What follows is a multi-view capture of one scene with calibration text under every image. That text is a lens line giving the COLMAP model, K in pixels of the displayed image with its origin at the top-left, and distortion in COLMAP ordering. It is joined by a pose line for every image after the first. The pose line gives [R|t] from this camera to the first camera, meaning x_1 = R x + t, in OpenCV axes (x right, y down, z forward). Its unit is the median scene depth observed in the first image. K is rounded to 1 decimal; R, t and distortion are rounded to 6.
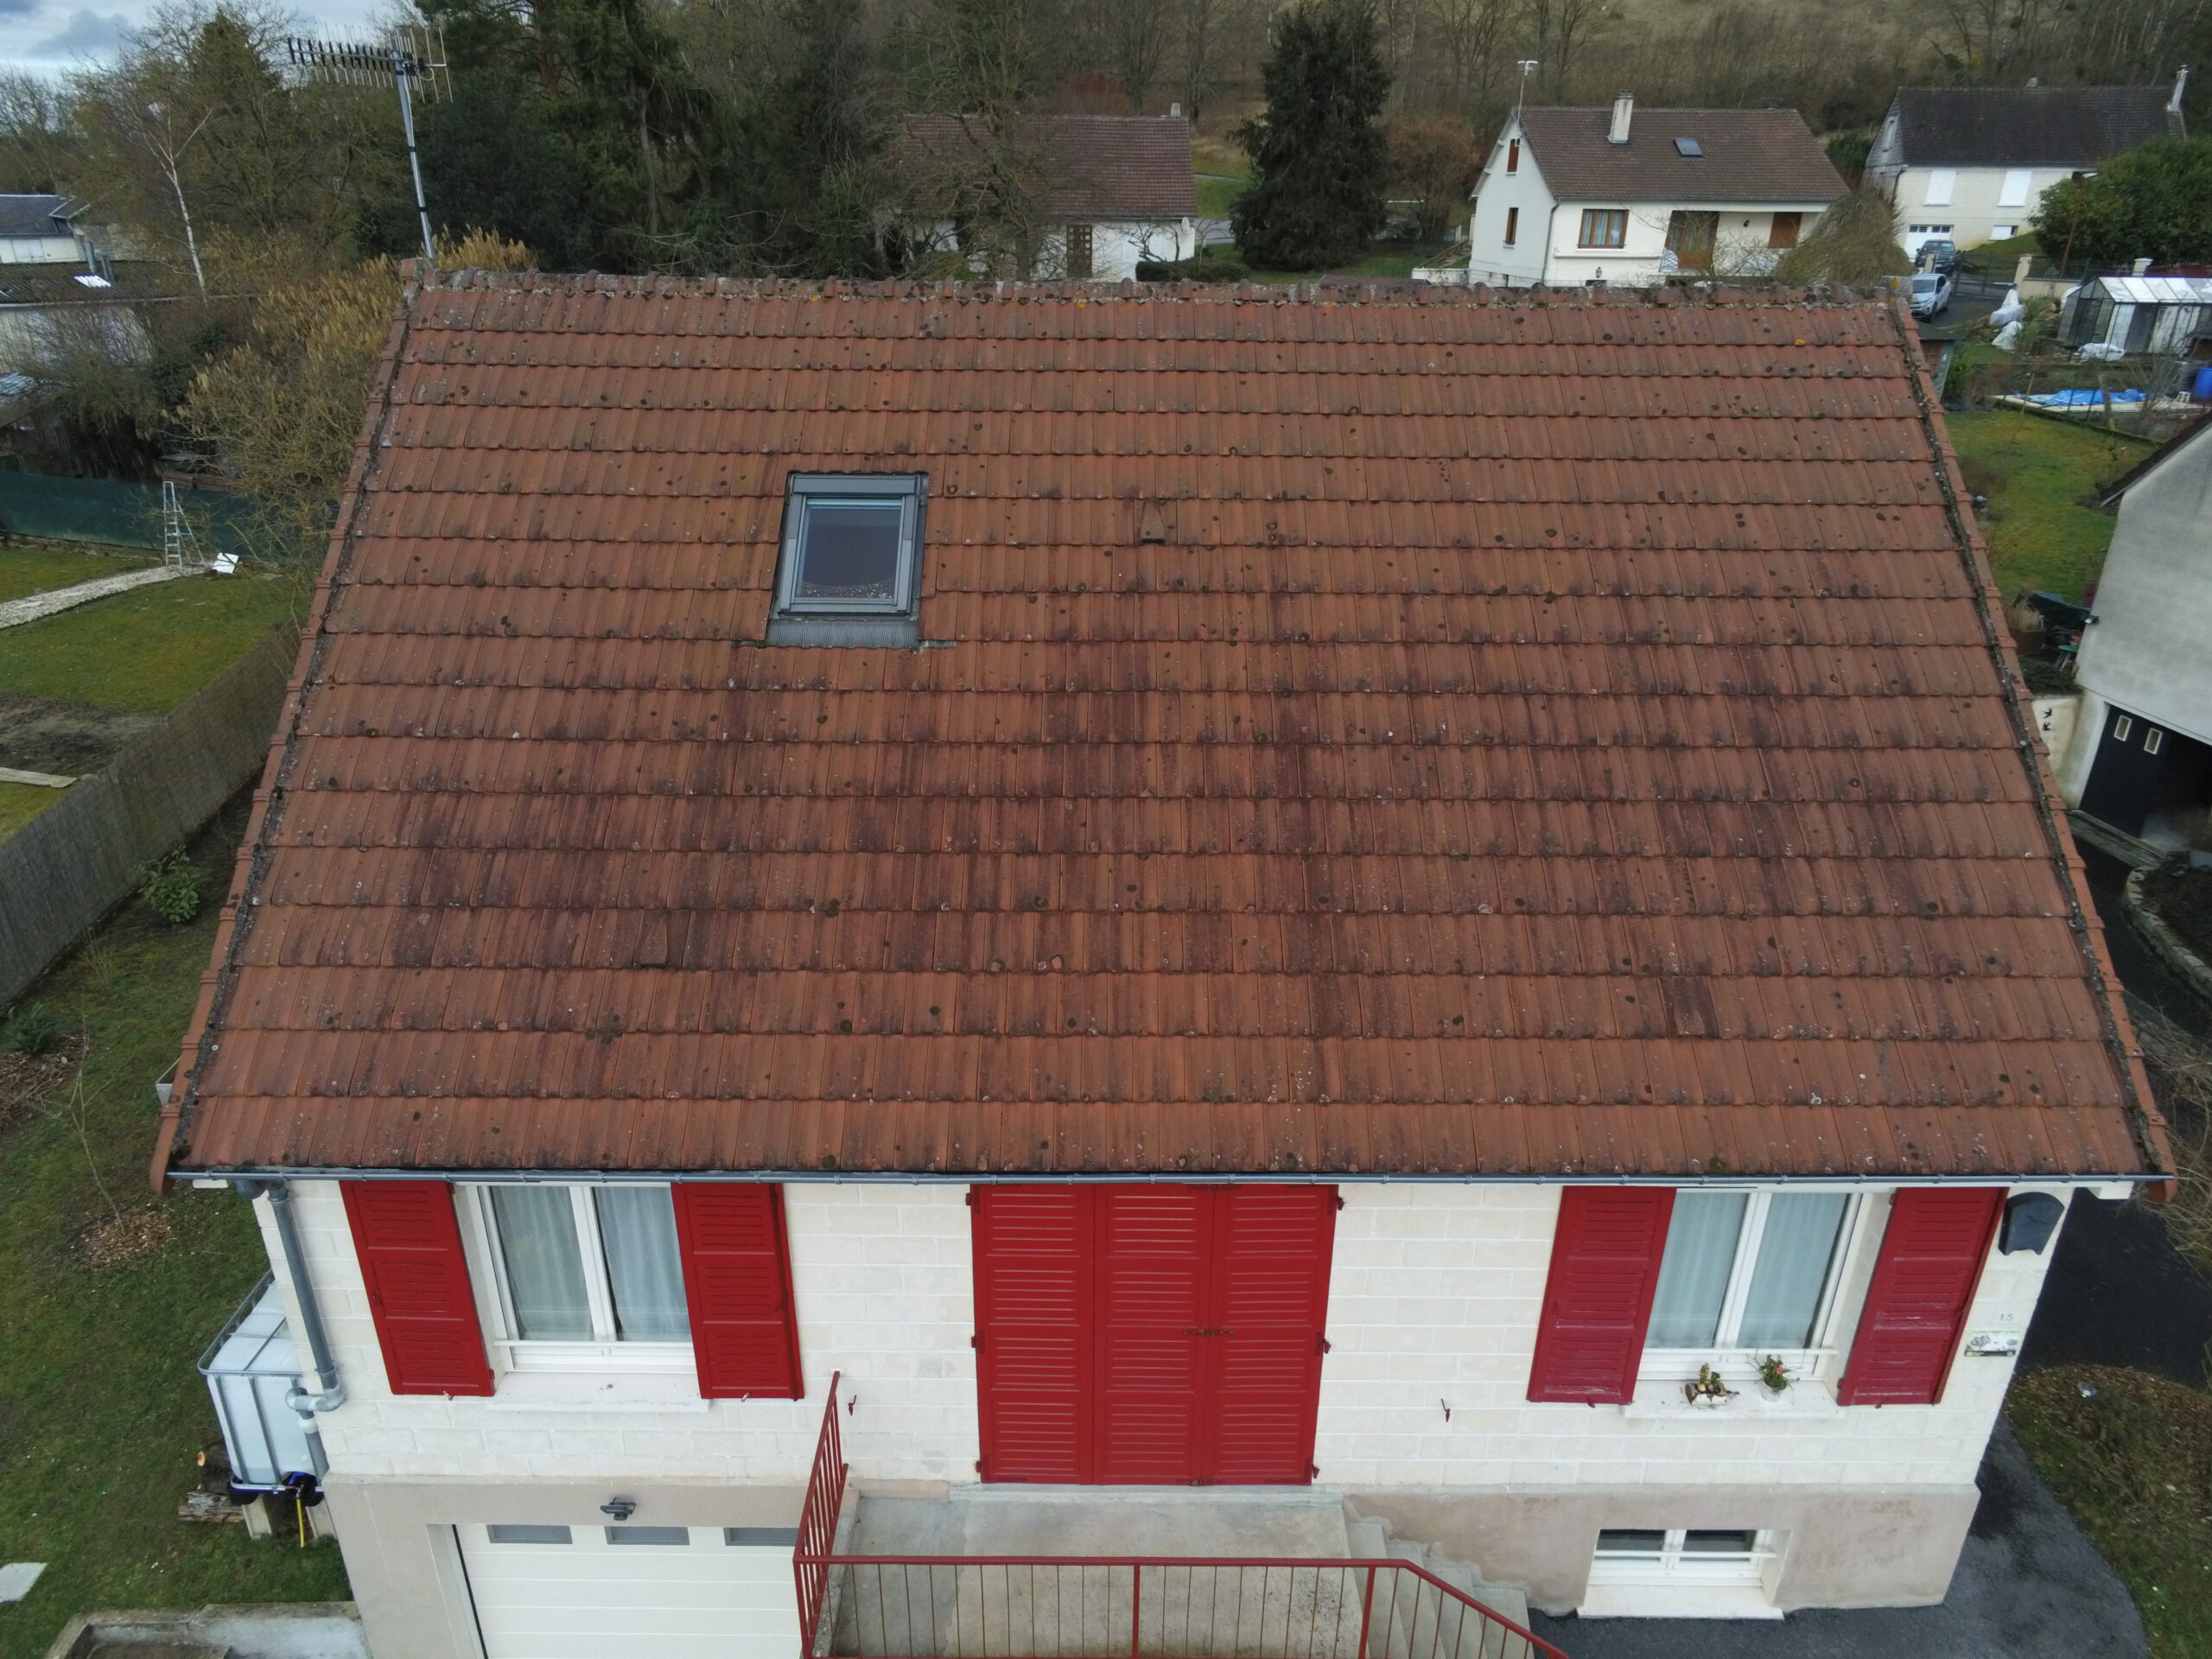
lens RADIAL K [[1420.4, 0, 1106.0], [0, 1420.4, 829.5], [0, 0, 1]] dist [0.002655, -0.025213]
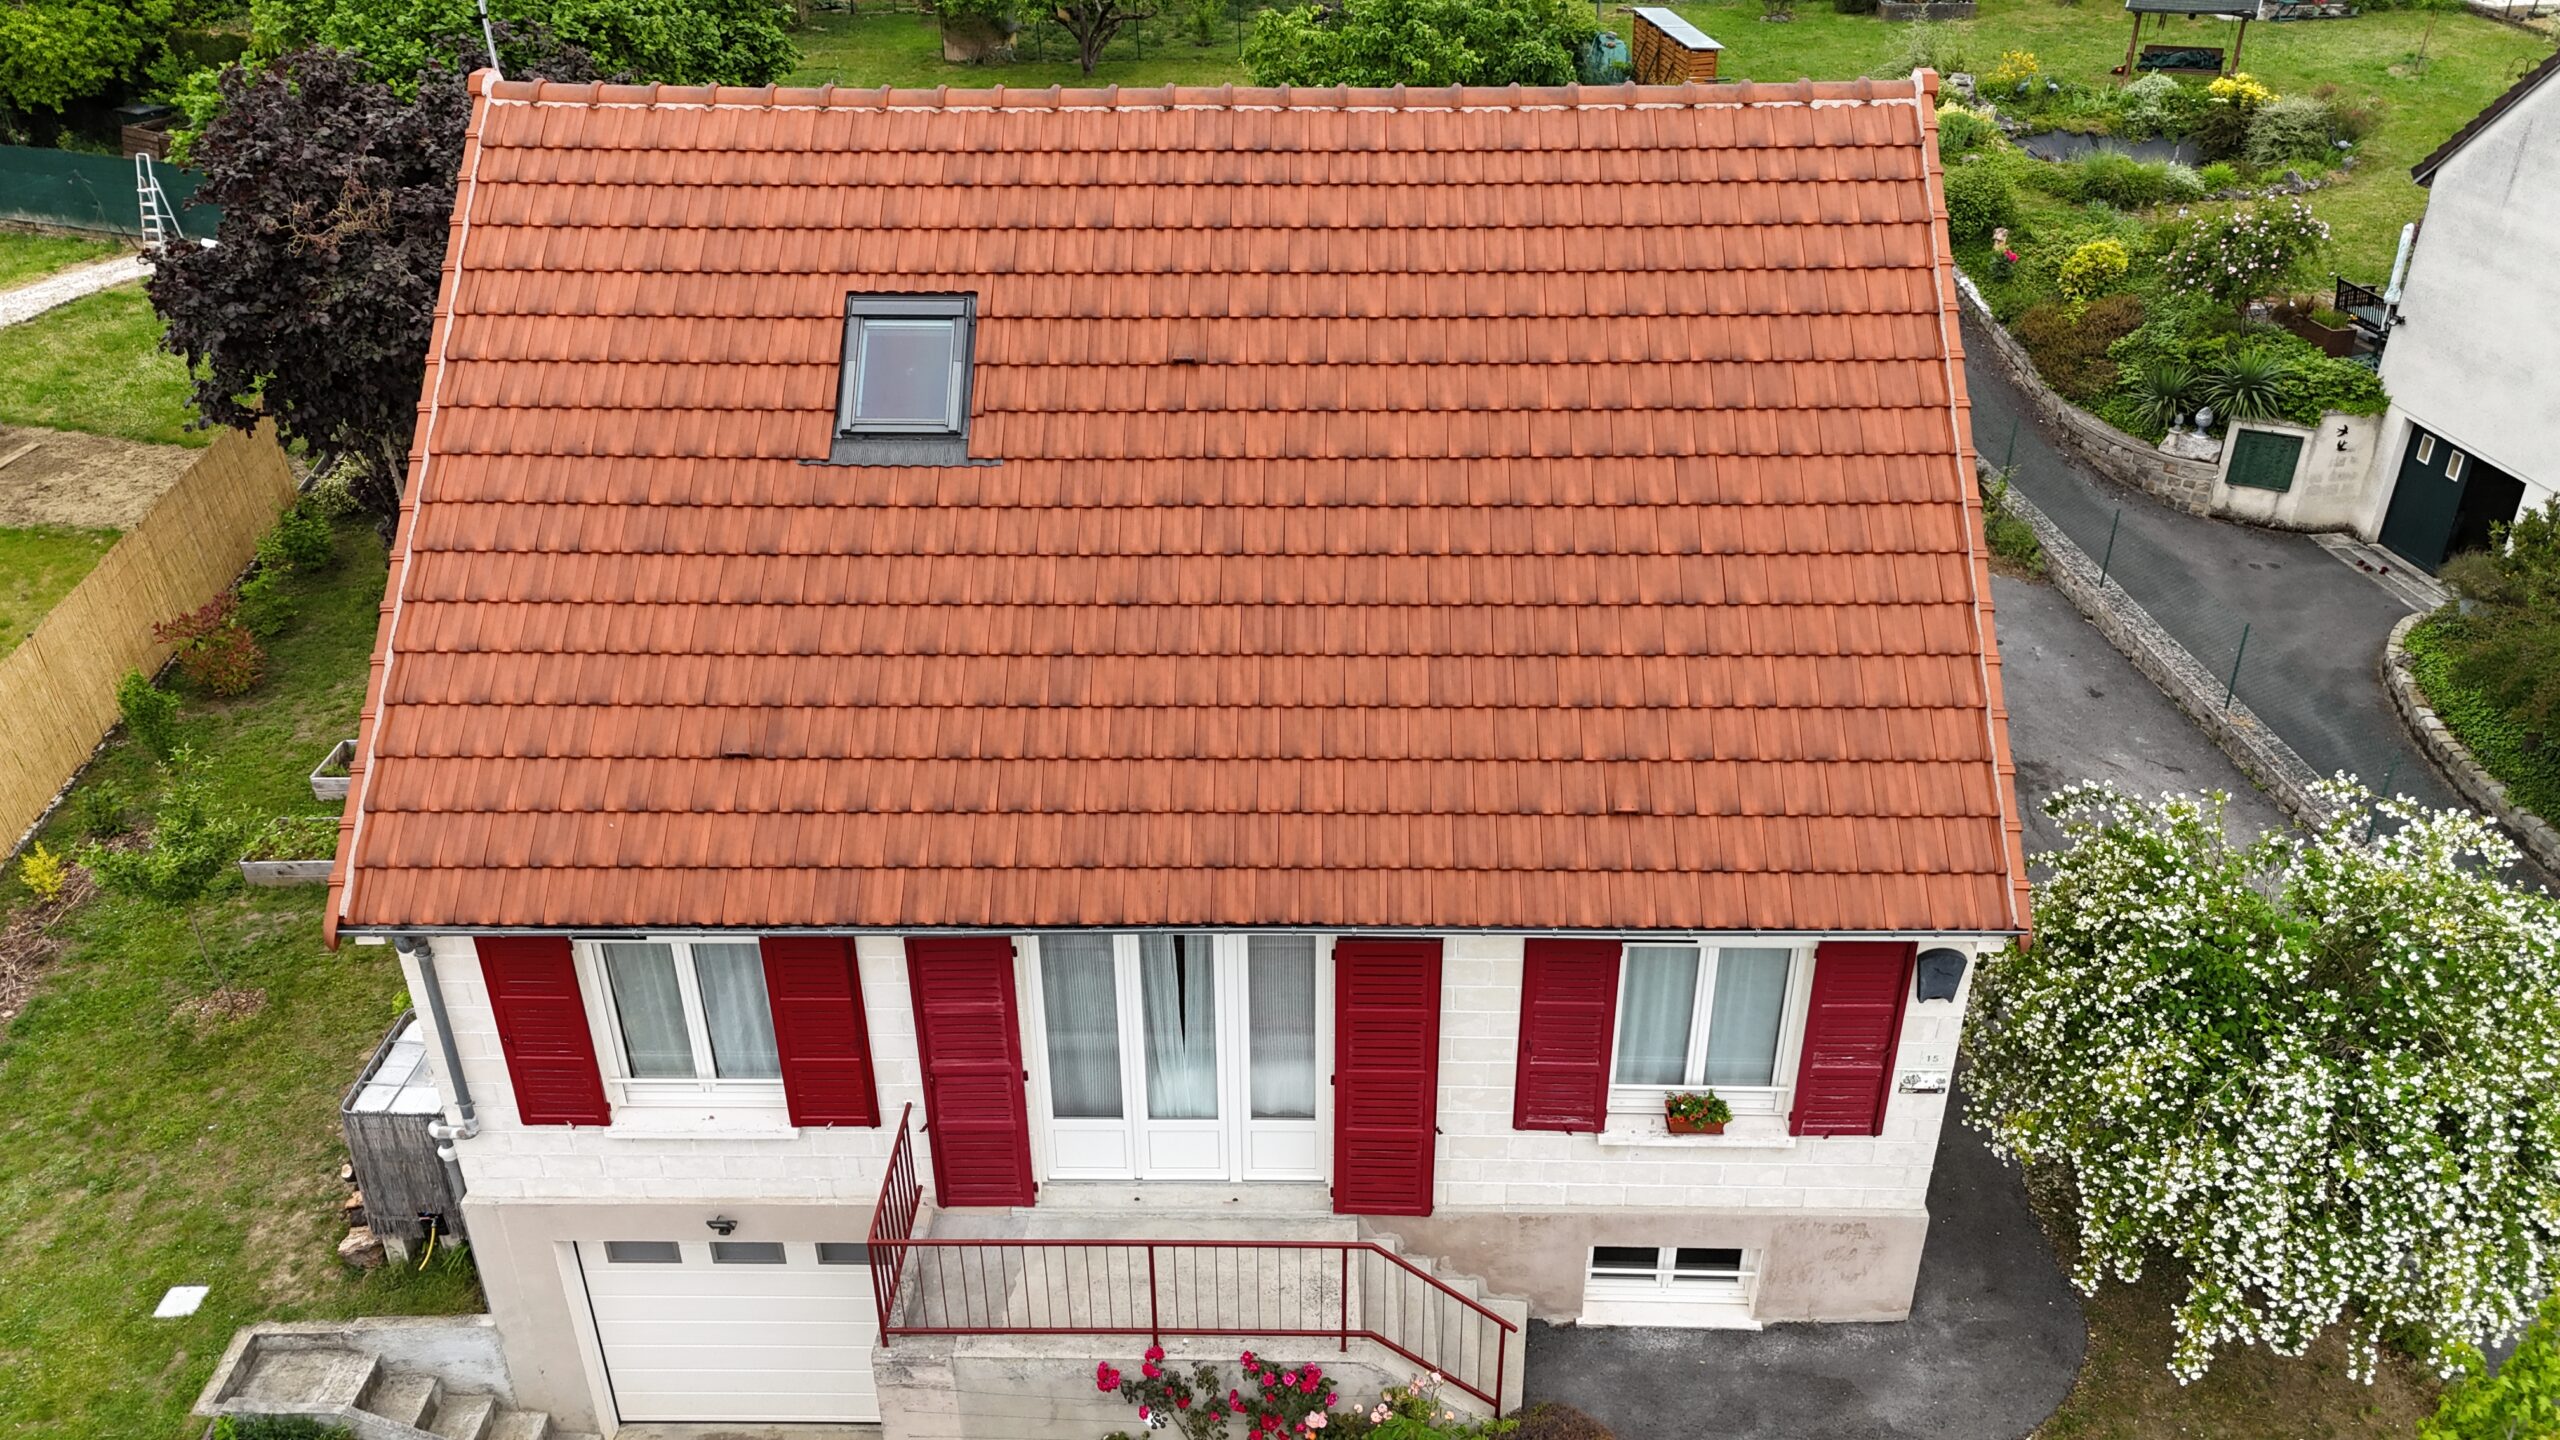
lens RADIAL K [[1799.1, 0, 1270.3], [0, 1799.1, 715.7], [0, 0, 1]] dist [0.073214, -0.141295]
pose [[0.999765, -0.003836, -0.021318, 0.131218], [0.005877, 0.995314, 0.096519, -0.067964], [0.020848, -0.096621, 0.995103, -0.408147]]
